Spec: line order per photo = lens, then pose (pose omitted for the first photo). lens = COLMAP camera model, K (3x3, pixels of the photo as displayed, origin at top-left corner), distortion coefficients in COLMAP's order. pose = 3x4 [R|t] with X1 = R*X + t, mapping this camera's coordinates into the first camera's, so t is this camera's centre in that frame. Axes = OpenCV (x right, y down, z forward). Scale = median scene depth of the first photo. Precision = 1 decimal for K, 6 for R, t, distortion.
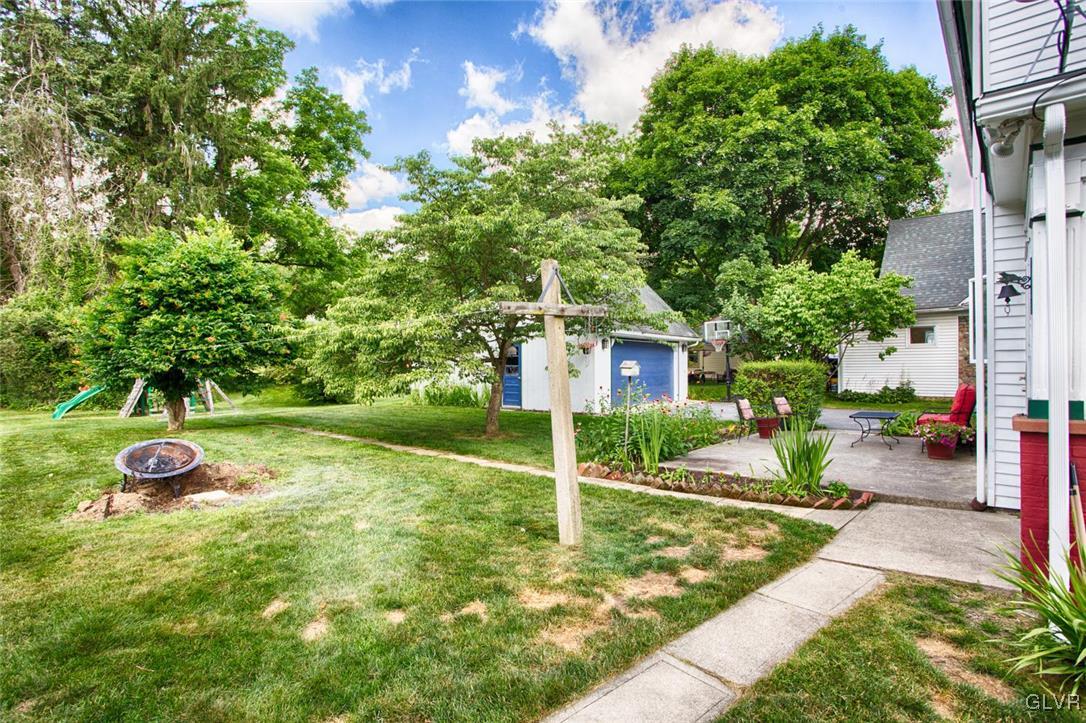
lens RADIAL K [[542.3, 0, 542.6], [0, 542.3, 372.6], [0, 0, 1]] dist [-0.070961, 0.037782]
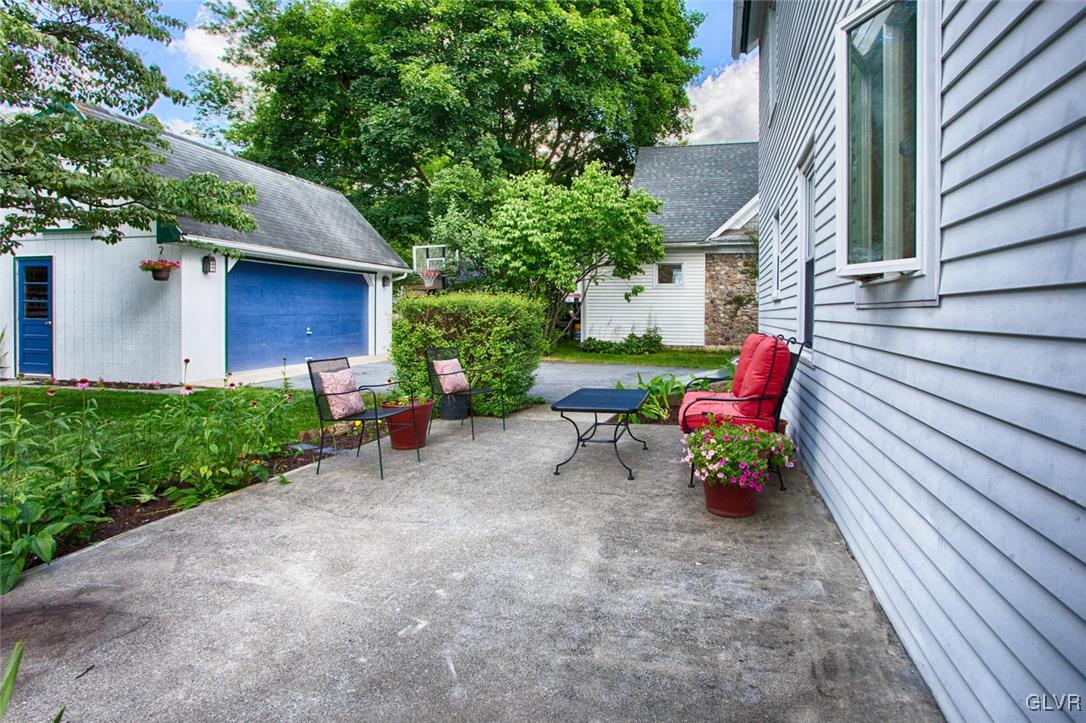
lens RADIAL K [[546.9, 0, 544.2], [0, 546.9, 345.9], [0, 0, 1]] dist [-0.075386, 0.037769]
pose [[0.916931, -0.014707, 0.398774, 0.187480], [-0.005293, 0.998784, 0.049006, 0.003880], [-0.399010, -0.047046, 0.915739, 0.280813]]
